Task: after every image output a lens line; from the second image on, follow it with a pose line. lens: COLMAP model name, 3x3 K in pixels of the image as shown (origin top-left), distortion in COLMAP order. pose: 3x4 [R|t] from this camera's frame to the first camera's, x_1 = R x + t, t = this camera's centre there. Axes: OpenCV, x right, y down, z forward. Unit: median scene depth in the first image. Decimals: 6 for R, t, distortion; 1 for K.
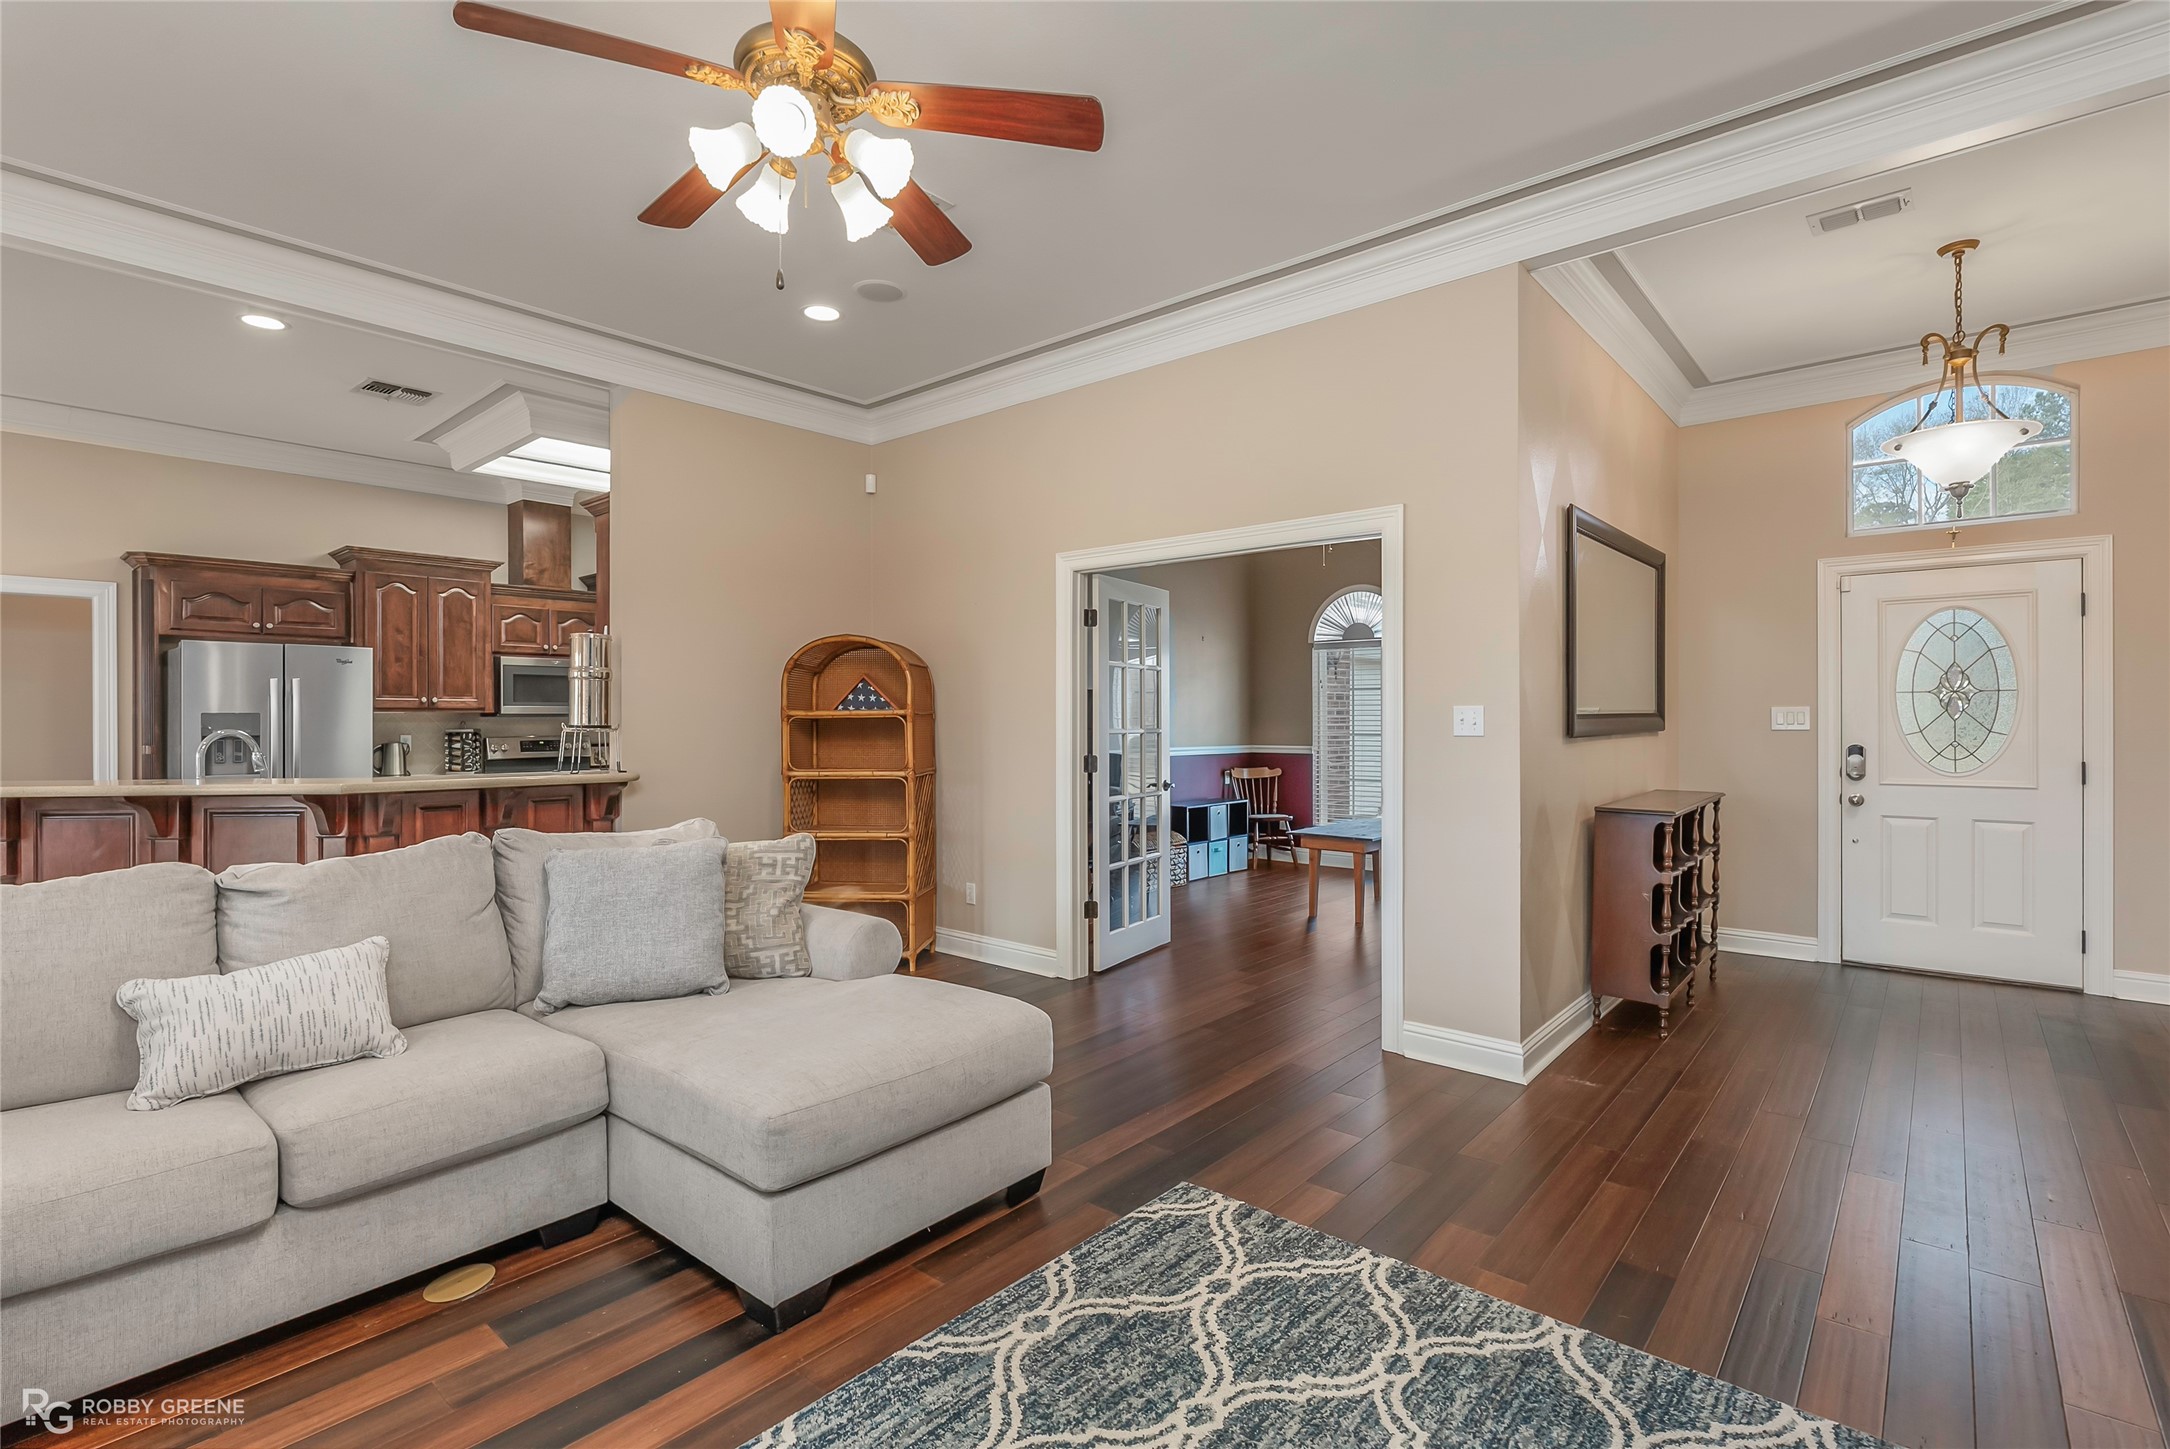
lens RADIAL K [[1006.2, 0, 1098.7], [0, 1006.2, 721.1], [0, 0, 1]] dist [-0.001581, 0.000288]
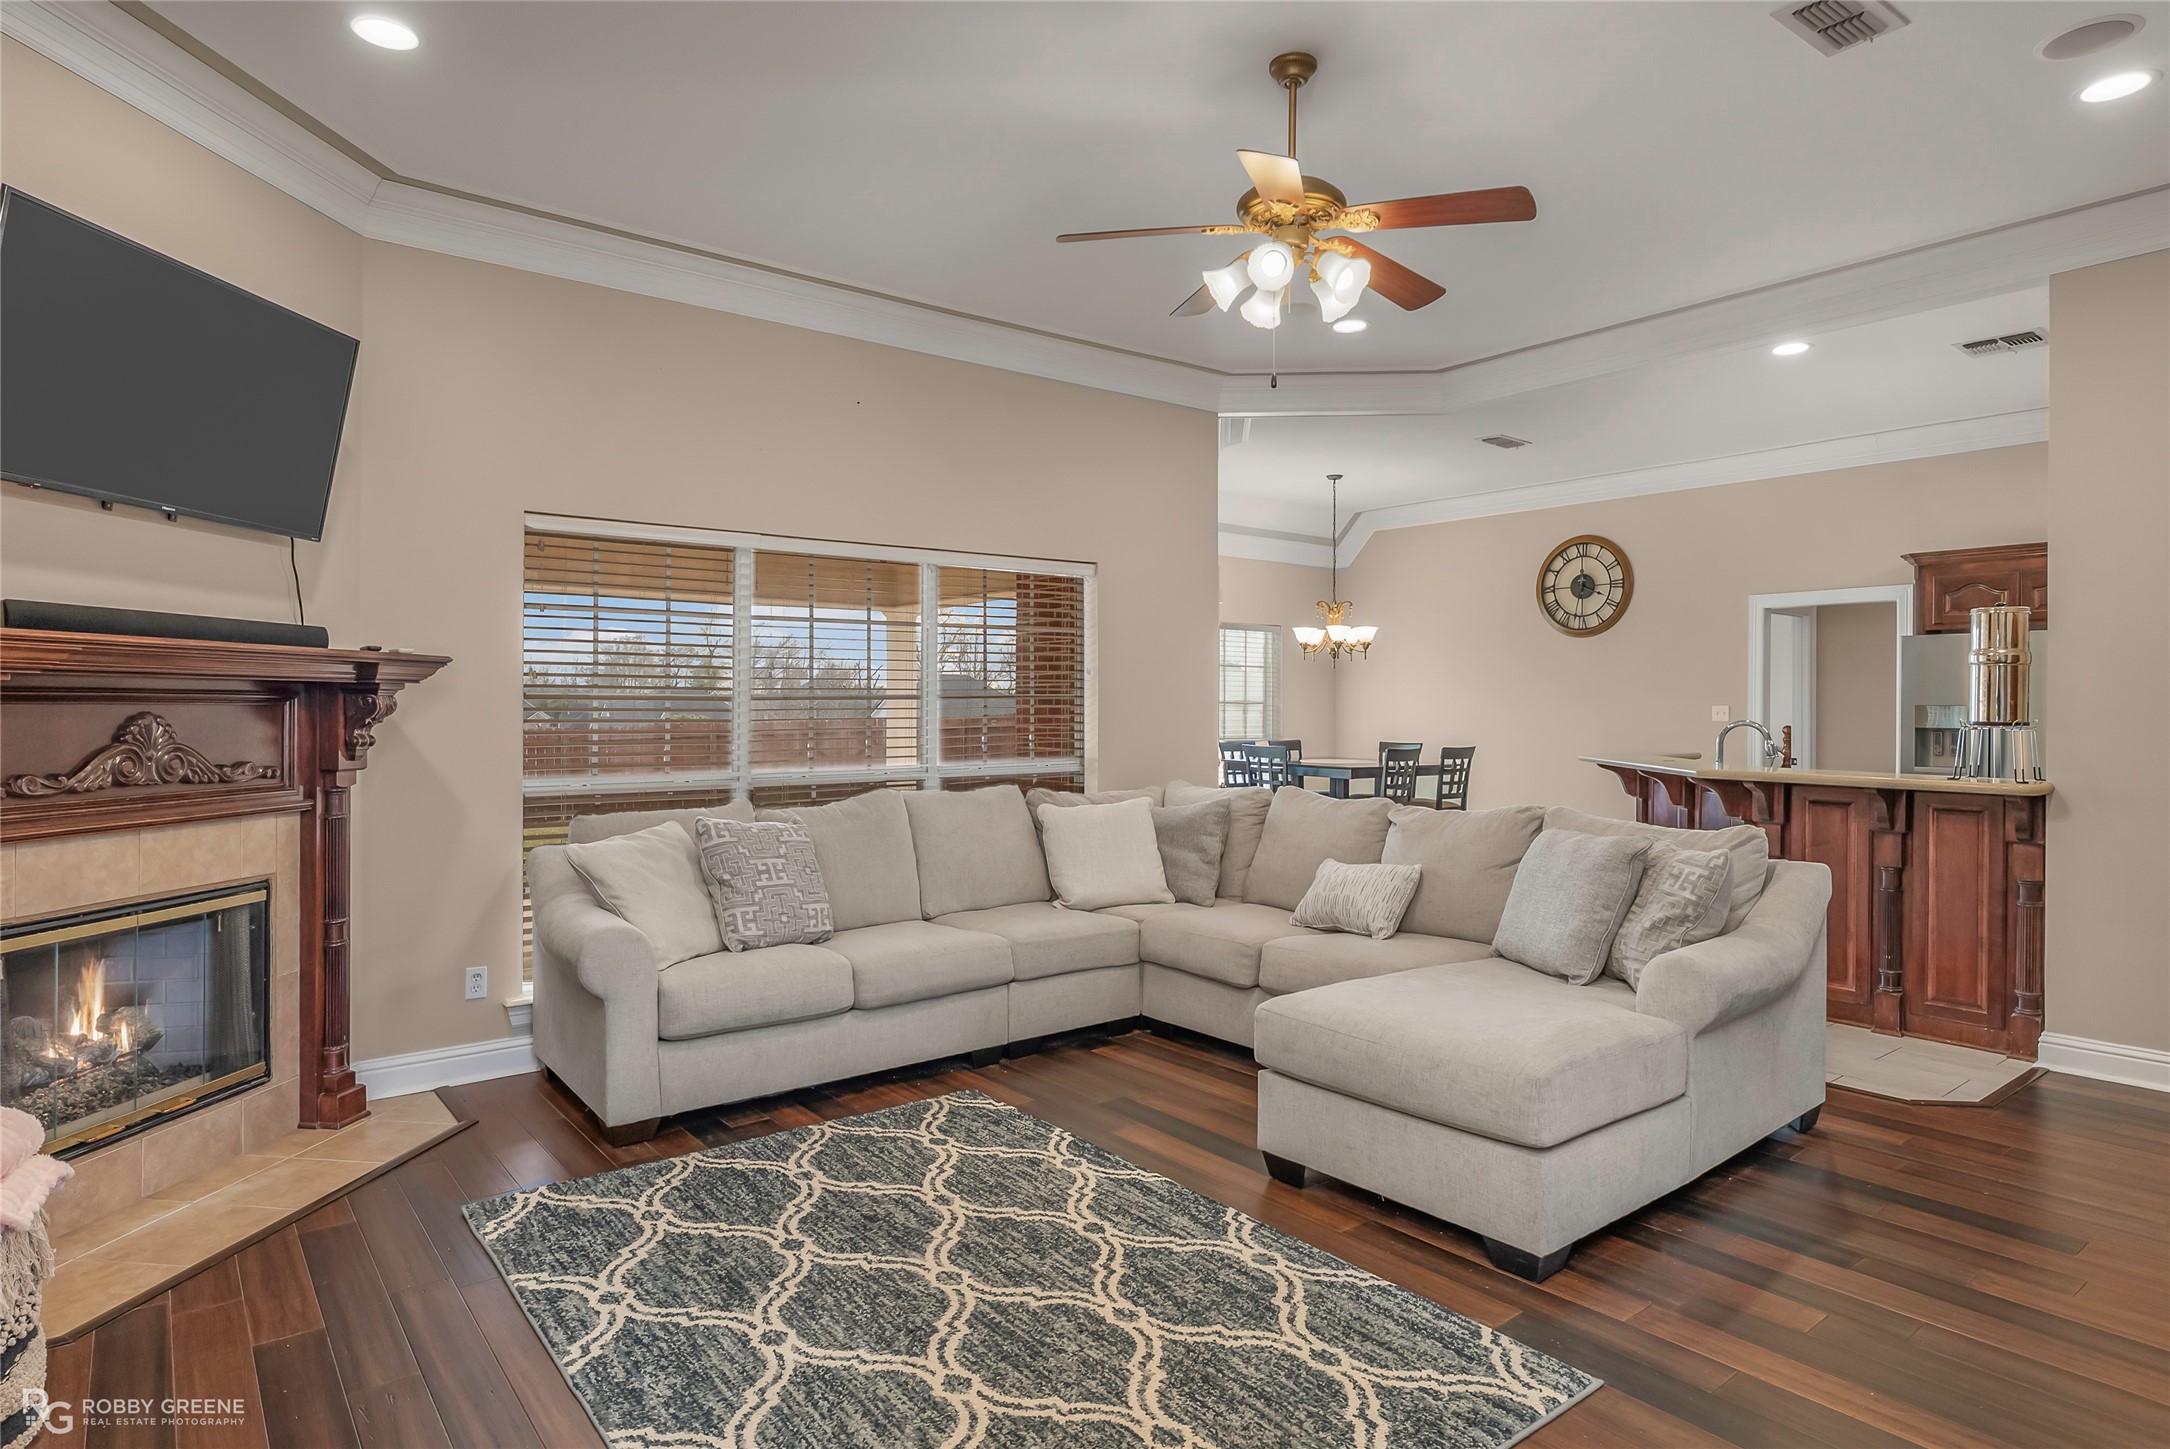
lens RADIAL K [[1210.5, 0, 1084.7], [0, 1210.5, 718.5], [0, 0, 1]] dist [-0.005765, -0.002449]
pose [[-0.197655, 0.013930, -0.980173, 0.666803], [-0.007401, 0.999849, 0.015702, -0.008753], [0.980244, 0.010358, -0.197522, 0.555735]]
